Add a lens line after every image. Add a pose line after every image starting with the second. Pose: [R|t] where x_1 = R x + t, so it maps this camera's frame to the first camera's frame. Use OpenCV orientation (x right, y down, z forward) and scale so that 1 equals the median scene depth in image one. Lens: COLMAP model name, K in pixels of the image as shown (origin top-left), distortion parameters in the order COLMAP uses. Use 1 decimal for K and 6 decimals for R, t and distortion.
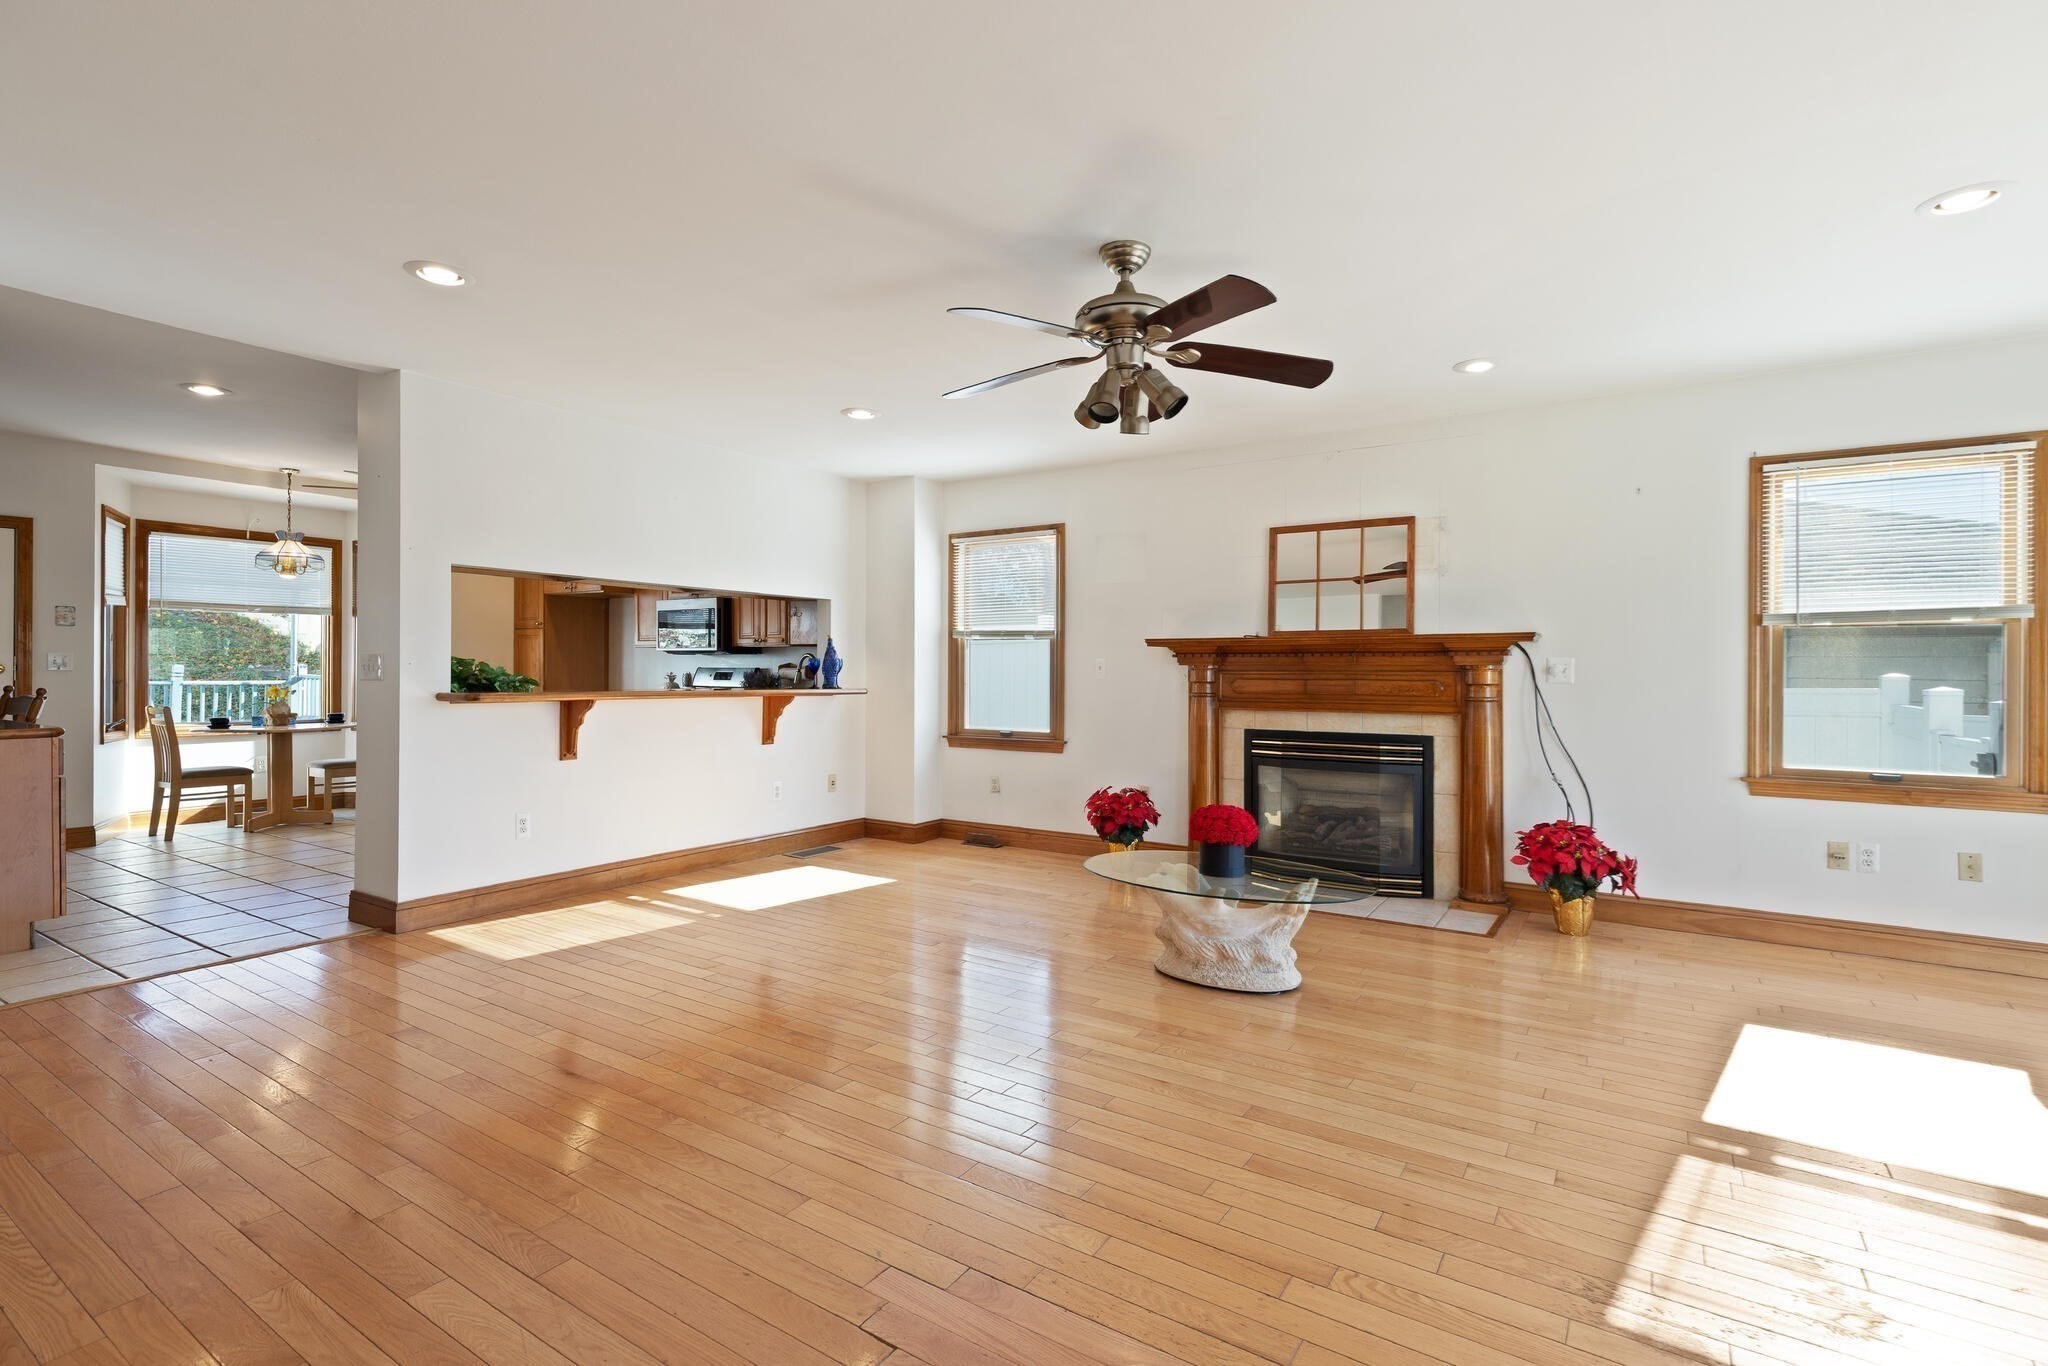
lens RADIAL K [[927.1, 0, 1020.2], [0, 927.1, 676.8], [0, 0, 1]] dist [0.005640, -0.000527]
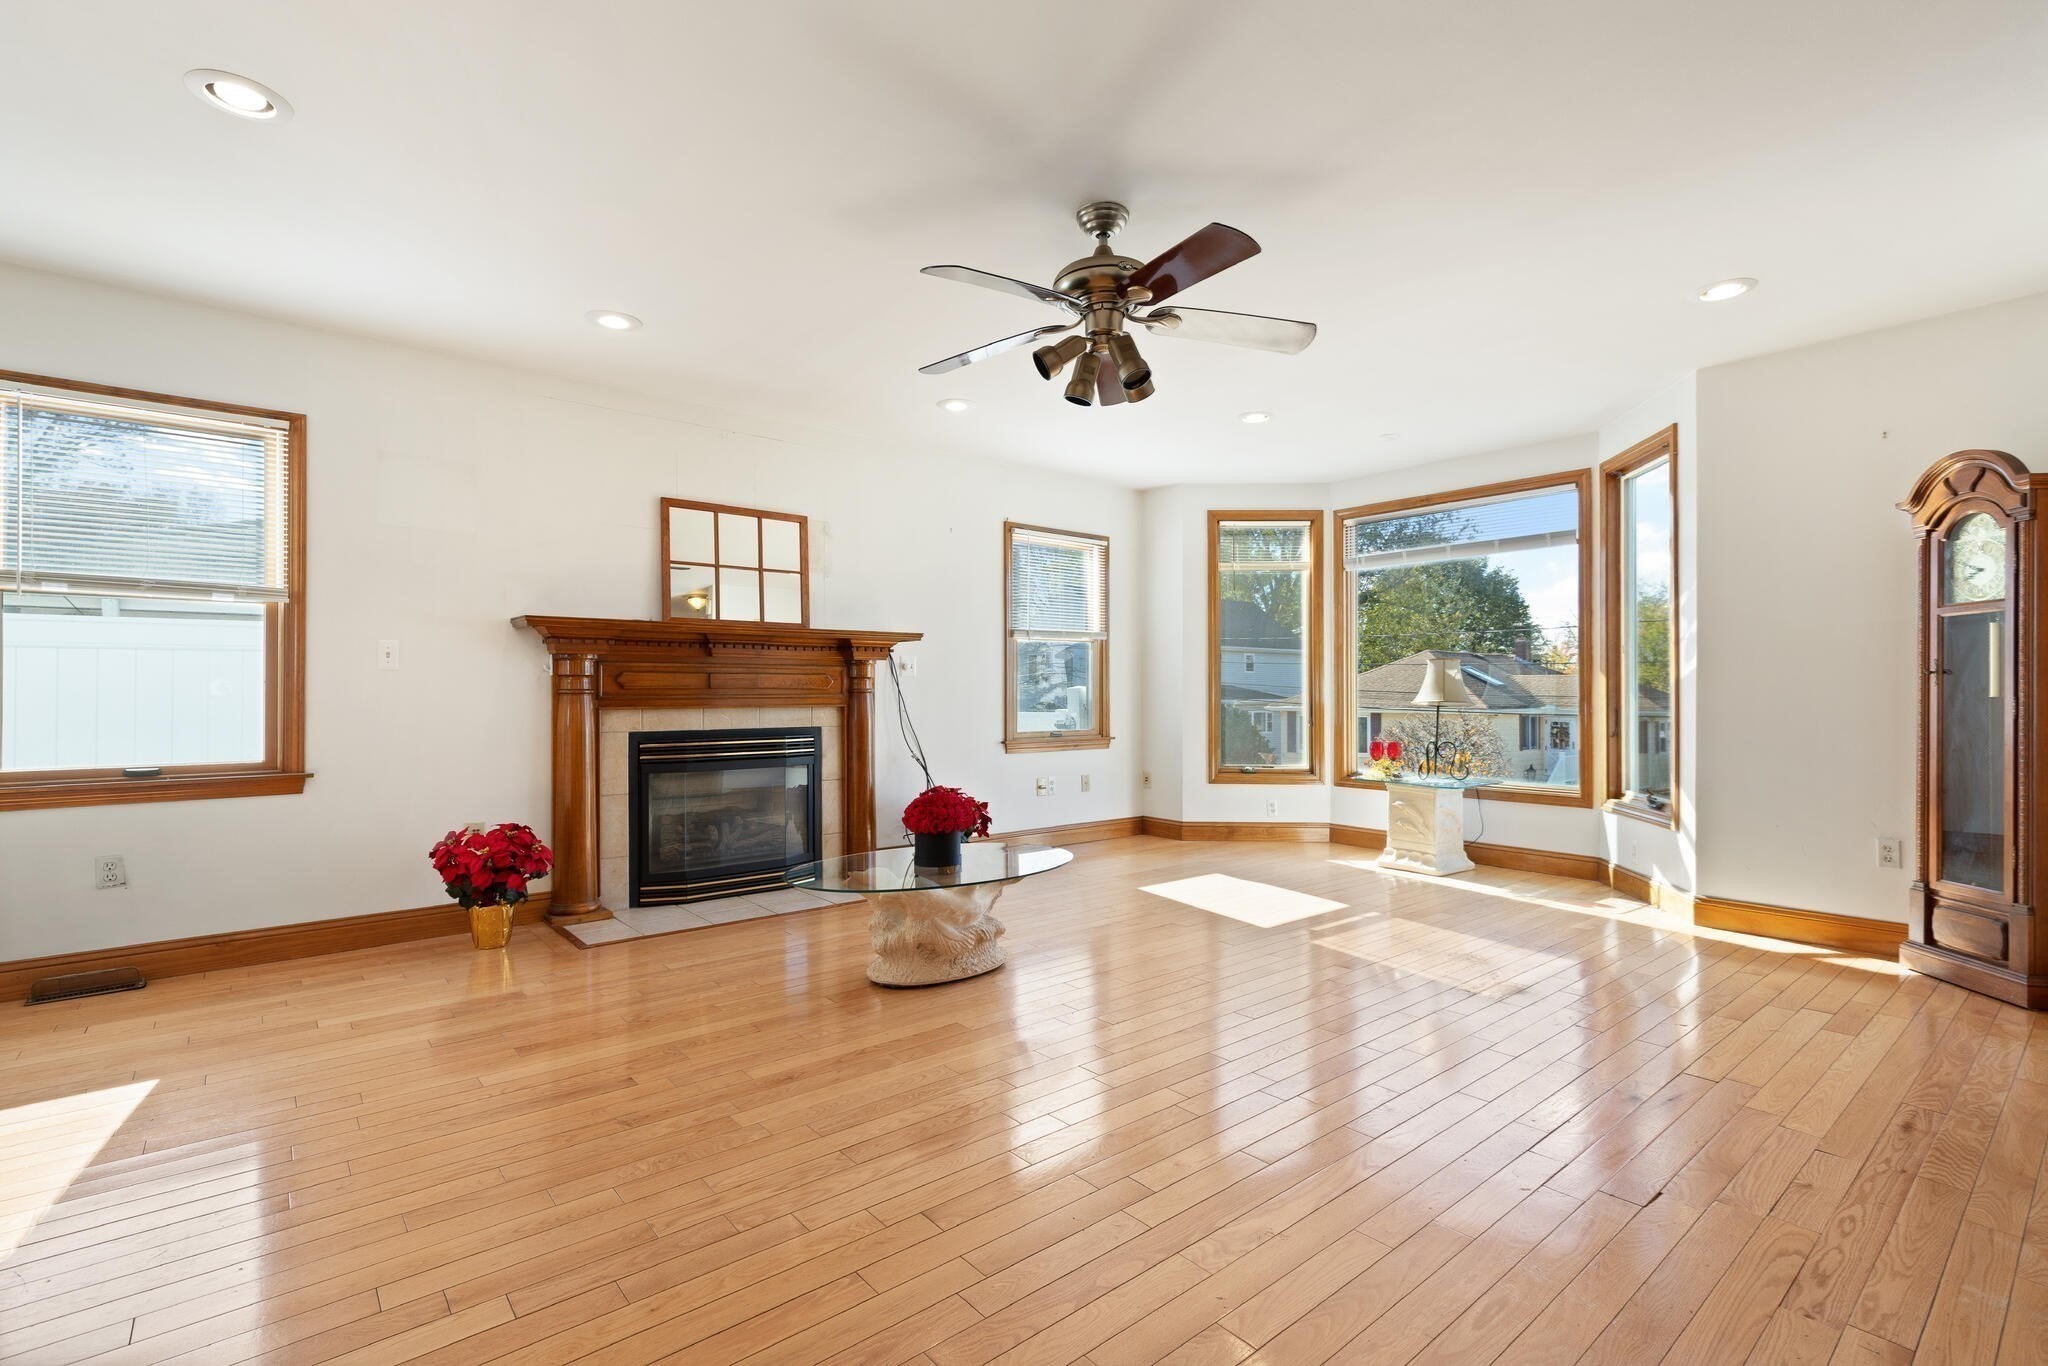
lens RADIAL K [[927.1, 0, 1010.4], [0, 927.1, 691.0], [0, 0, 1]] dist [0.005640, -0.000527]
pose [[0.302462, -0.003709, 0.953154, -0.473317], [0.008687, 0.999962, 0.001135, 0.022355], [-0.953122, 0.007937, 0.302483, 0.443626]]
